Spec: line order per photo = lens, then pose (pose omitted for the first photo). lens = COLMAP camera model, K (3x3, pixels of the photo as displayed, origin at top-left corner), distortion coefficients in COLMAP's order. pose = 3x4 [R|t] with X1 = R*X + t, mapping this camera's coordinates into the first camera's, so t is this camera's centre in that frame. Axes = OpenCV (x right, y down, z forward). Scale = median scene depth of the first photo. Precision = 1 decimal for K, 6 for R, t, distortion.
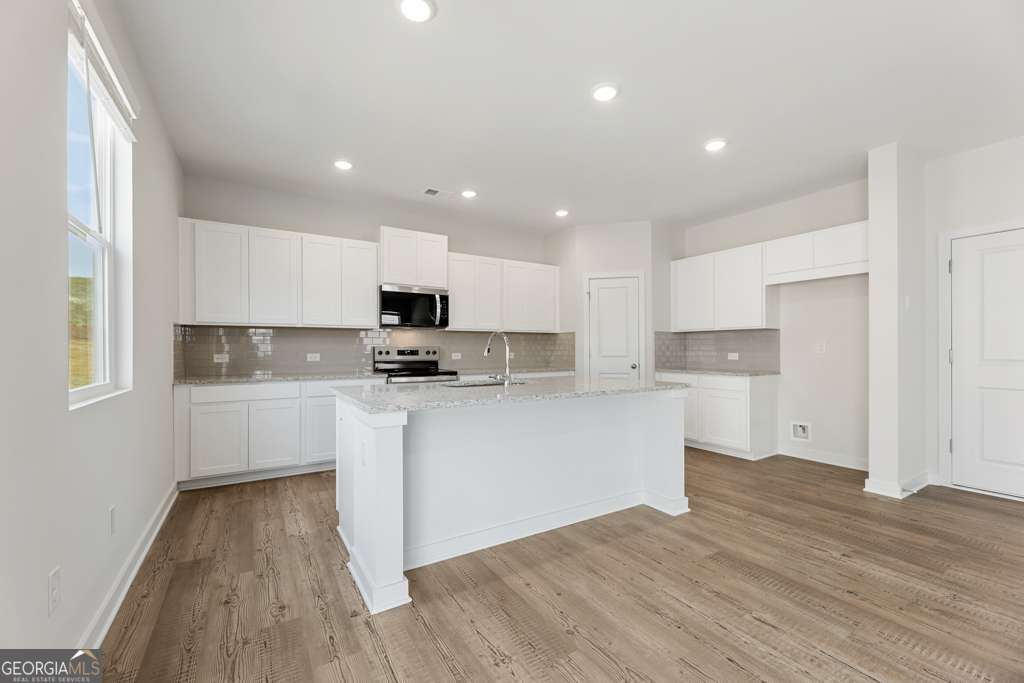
lens RADIAL K [[422.5, 0, 508.1], [0, 422.5, 347.1], [0, 0, 1]] dist [-0.000934, 0.000060]
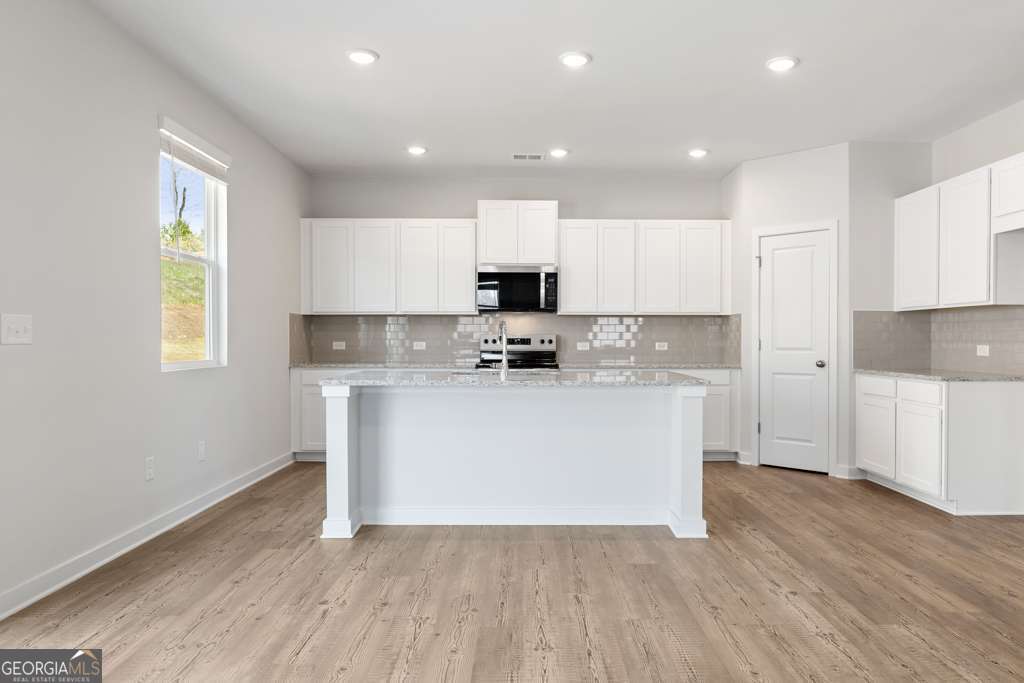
lens RADIAL K [[684.7, 0, 516.3], [0, 684.7, 340.4], [0, 0, 1]] dist [0.005526, -0.004938]
pose [[0.851029, 0.003923, -0.525104, 0.593278], [-0.000652, 0.999979, 0.006414, 0.002454], [0.525118, -0.005116, 0.851014, -0.222202]]
